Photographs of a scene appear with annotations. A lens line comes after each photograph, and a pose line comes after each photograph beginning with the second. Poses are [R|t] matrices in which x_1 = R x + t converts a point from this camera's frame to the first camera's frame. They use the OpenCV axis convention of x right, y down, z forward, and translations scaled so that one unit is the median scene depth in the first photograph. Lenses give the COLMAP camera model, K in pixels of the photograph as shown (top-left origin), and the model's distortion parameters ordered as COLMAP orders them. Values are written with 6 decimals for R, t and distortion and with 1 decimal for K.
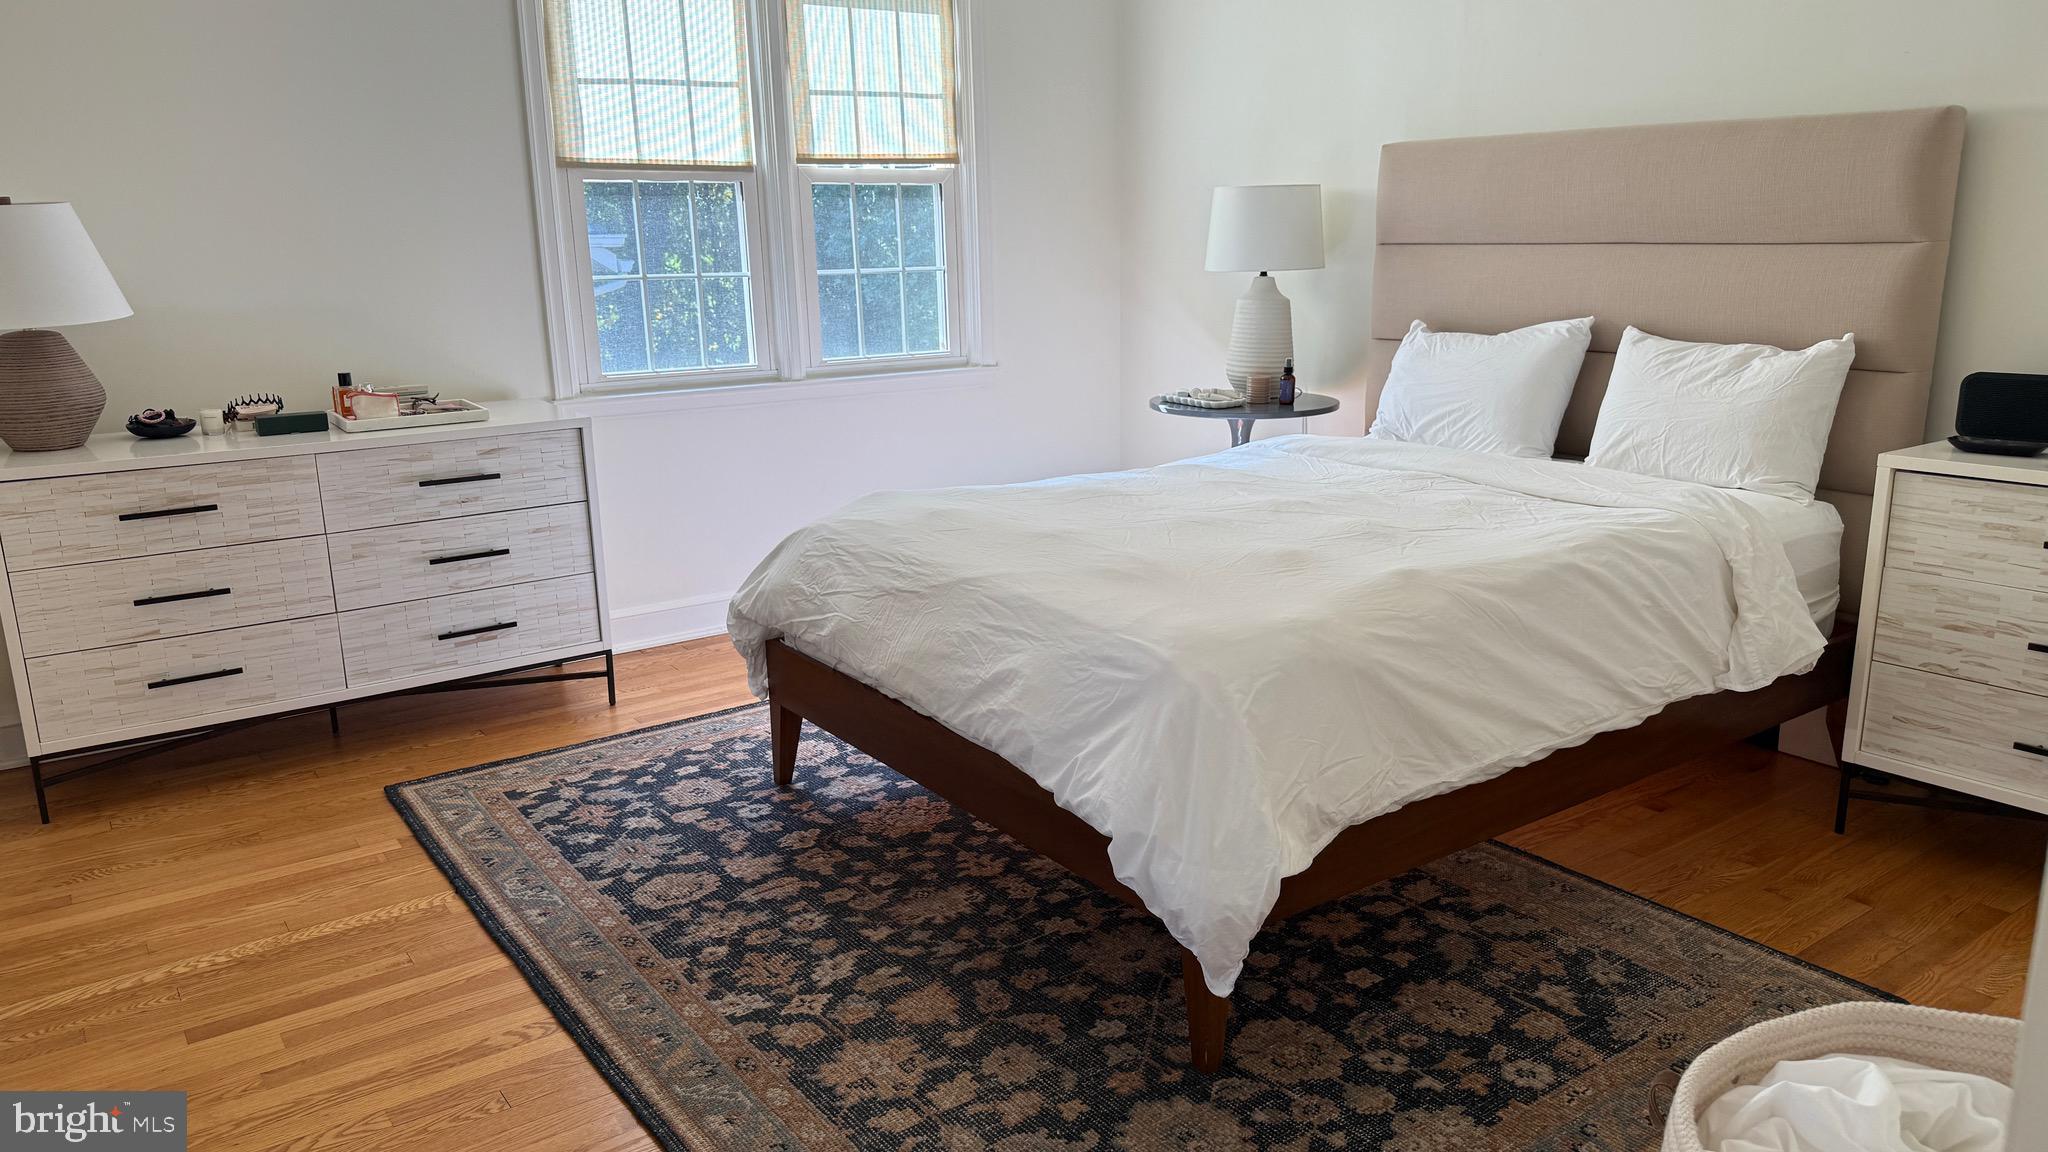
lens RADIAL K [[1428.0, 0, 1037.0], [0, 1428.0, 590.1], [0, 0, 1]] dist [0.057770, -0.079084]
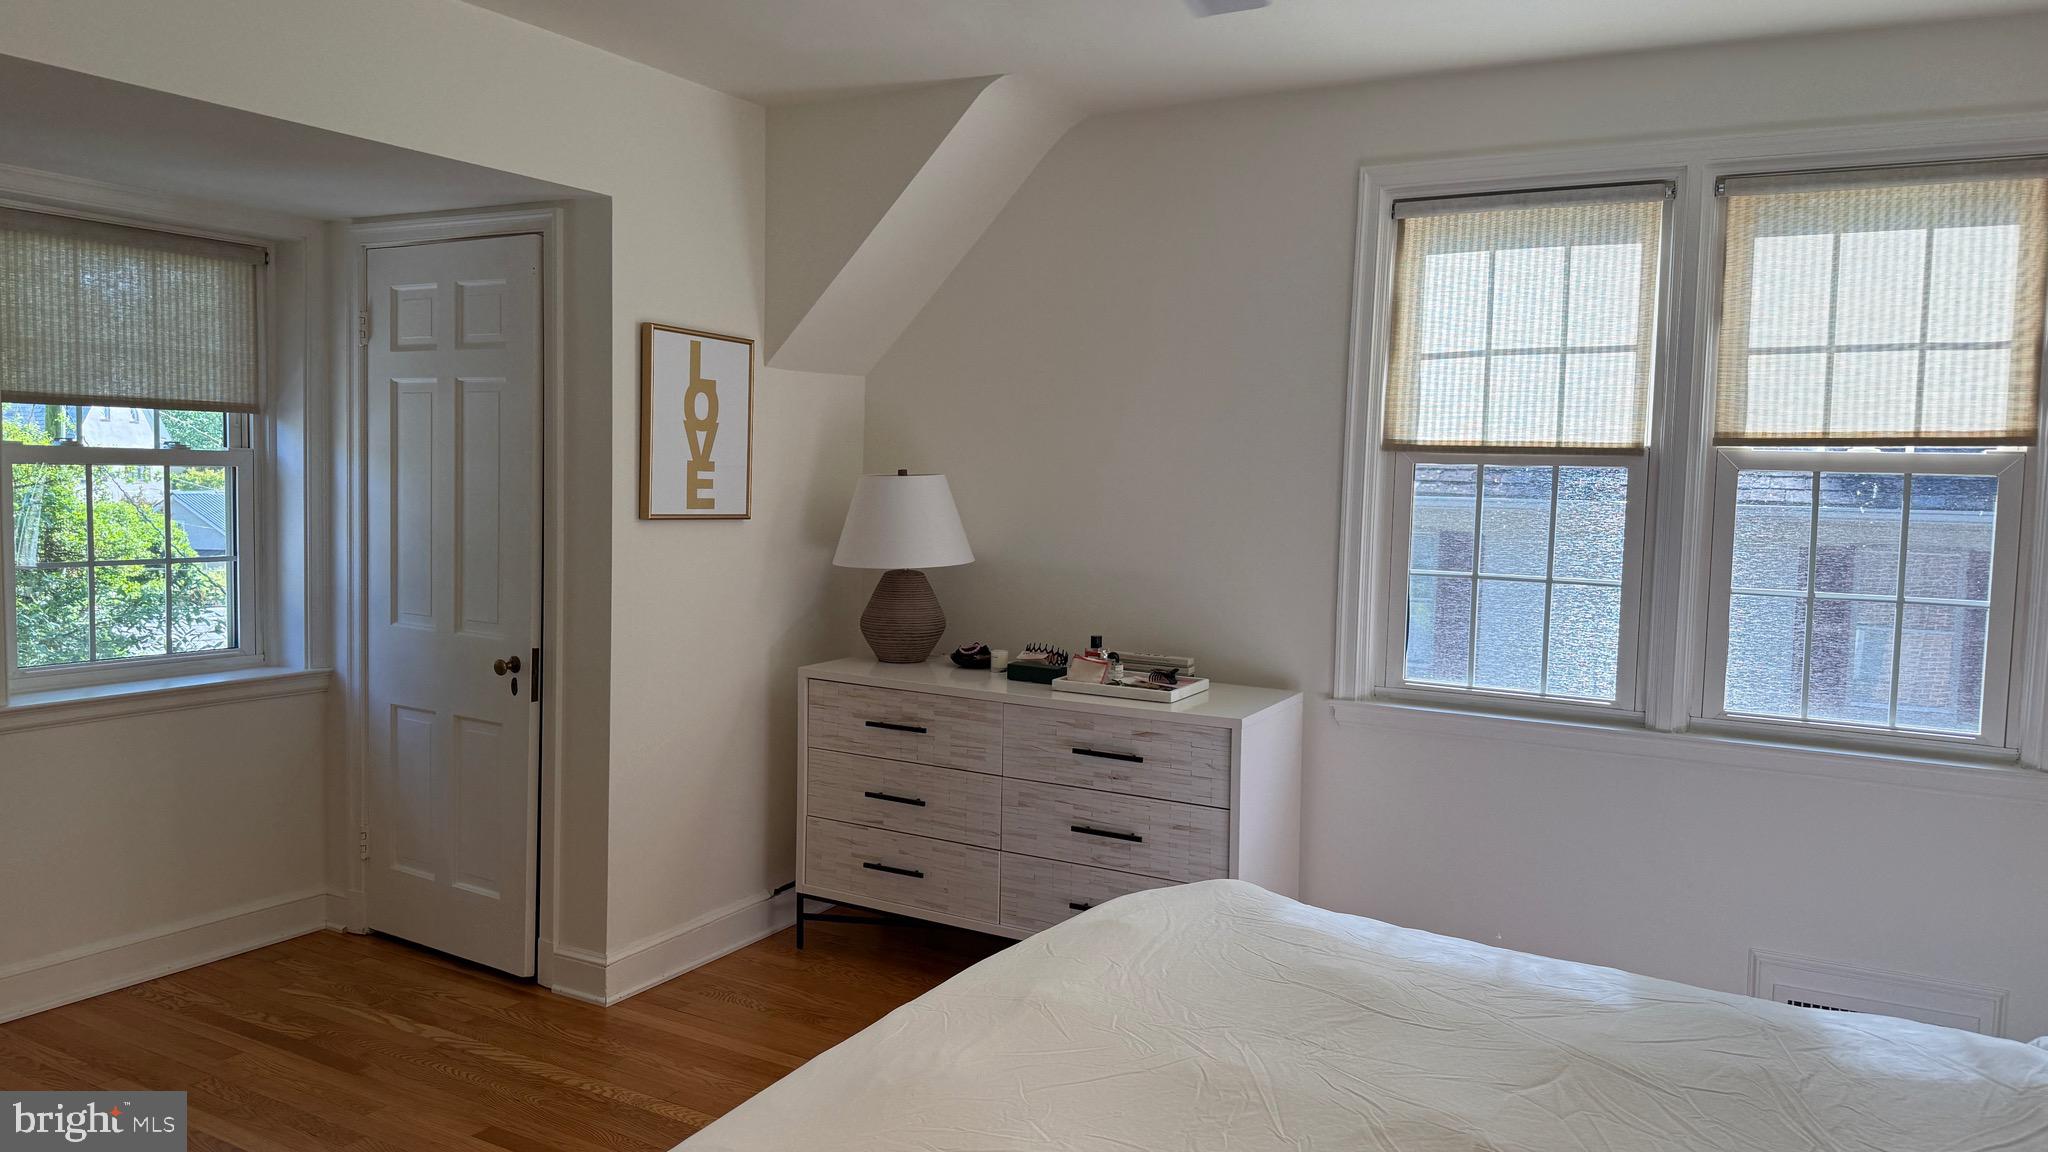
lens RADIAL K [[1428.0, 0, 1061.2], [0, 1428.0, 561.0], [0, 0, 1]] dist [0.057770, -0.079084]
pose [[0.416462, 0.089006, -0.904786, 0.448026], [-0.254936, 0.966702, -0.022247, -0.169662], [0.872678, 0.239928, 0.425285, 0.503083]]
